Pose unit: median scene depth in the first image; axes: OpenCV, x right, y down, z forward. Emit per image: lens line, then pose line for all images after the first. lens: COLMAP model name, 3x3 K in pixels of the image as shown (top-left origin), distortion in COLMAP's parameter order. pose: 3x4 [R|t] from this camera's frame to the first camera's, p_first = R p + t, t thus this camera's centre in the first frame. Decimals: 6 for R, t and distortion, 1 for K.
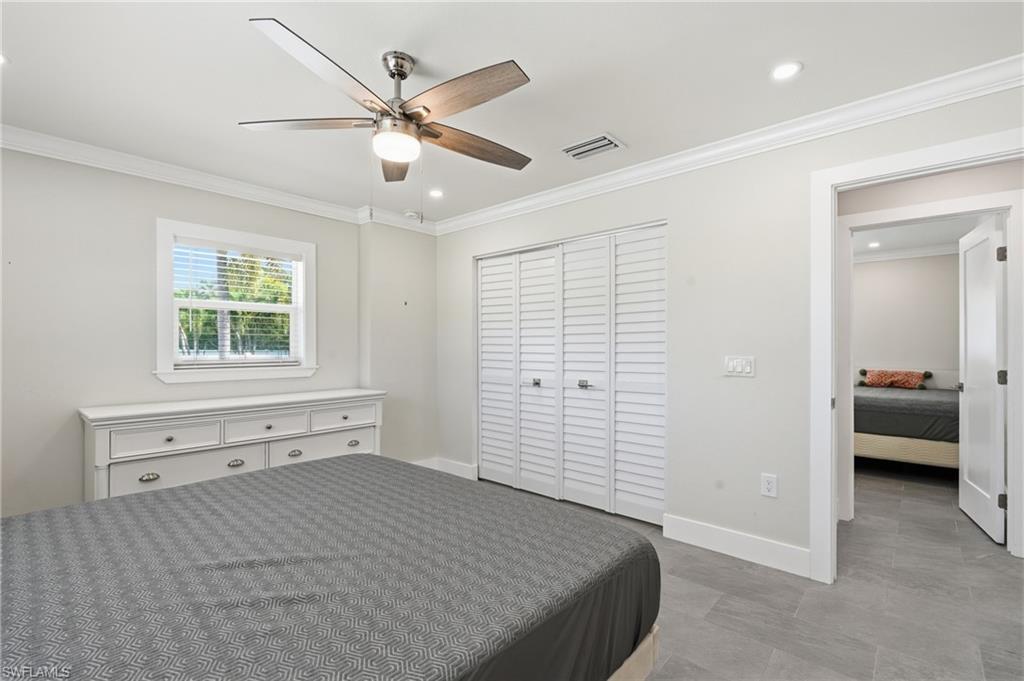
lens RADIAL K [[465.5, 0, 512.0], [0, 465.5, 340.5], [0, 0, 1]] dist [-0.002714, 0.000053]
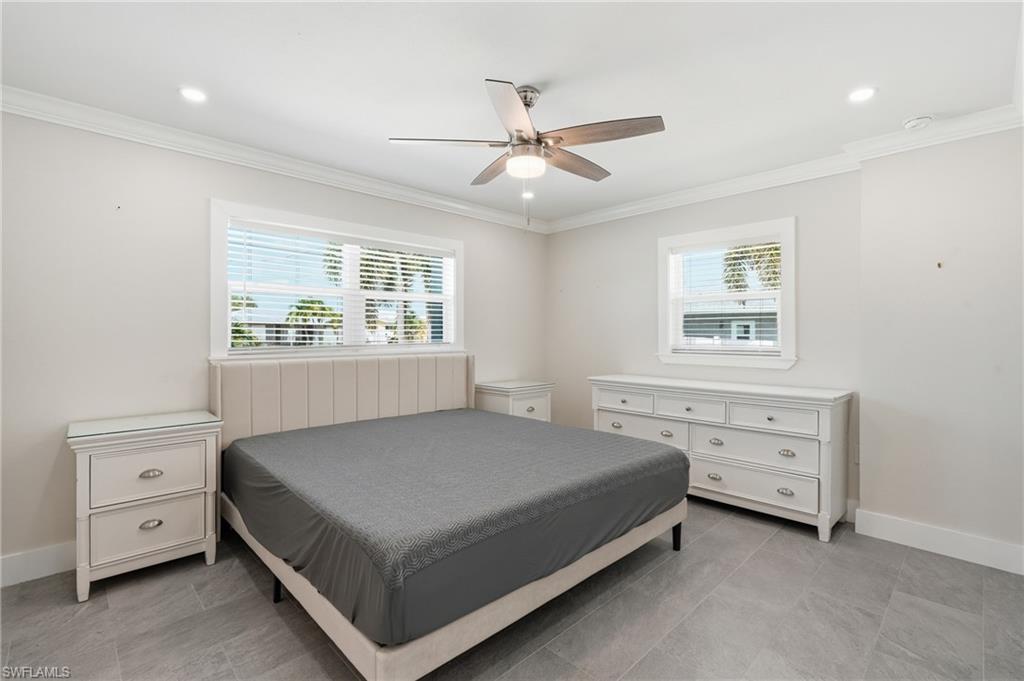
lens RADIAL K [[465.5, 0, 512.0], [0, 465.5, 340.5], [0, 0, 1]] dist [-0.002714, 0.000053]
pose [[-0.066590, 0.013255, -0.997692, 0.624539], [0.012892, 0.999840, 0.012423, 0.006419], [0.997697, -0.012035, -0.066750, 0.692362]]
